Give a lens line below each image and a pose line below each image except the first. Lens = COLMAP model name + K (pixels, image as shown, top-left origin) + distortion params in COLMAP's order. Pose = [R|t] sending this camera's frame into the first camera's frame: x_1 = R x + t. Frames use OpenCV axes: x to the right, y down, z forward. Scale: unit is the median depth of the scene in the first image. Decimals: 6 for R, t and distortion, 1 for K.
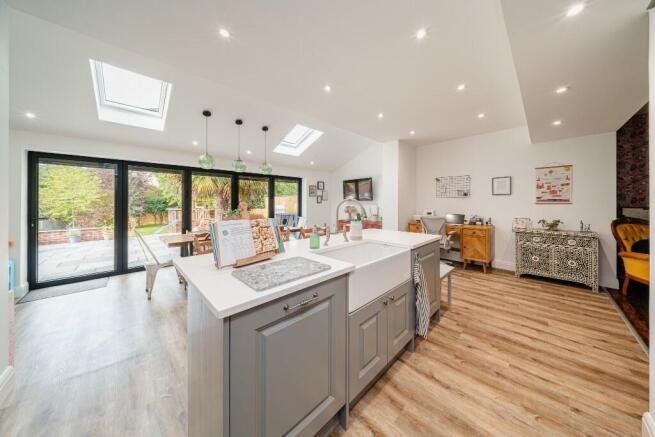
lens RADIAL K [[206.9, 0, 337.5], [0, 206.9, 203.0], [0, 0, 1]] dist [-0.002542, -0.000421]
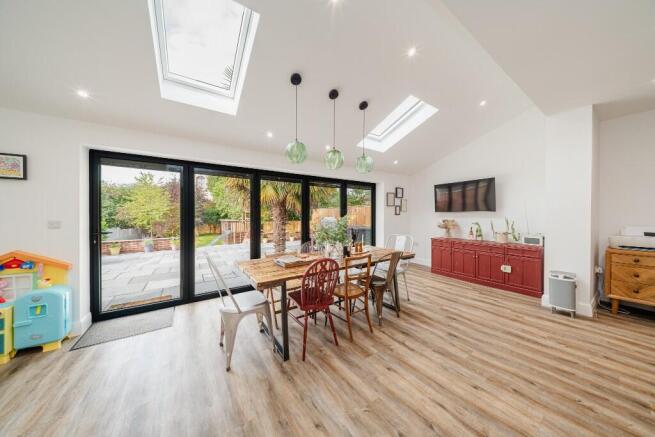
lens RADIAL K [[206.9, 0, 326.5], [0, 206.9, 217.8], [0, 0, 1]] dist [-0.002542, -0.000421]
pose [[0.978433, 0.005282, -0.206497, -0.236381], [-0.002312, 0.999890, 0.014623, 0.000574], [0.206552, -0.013830, 0.978338, 0.218012]]
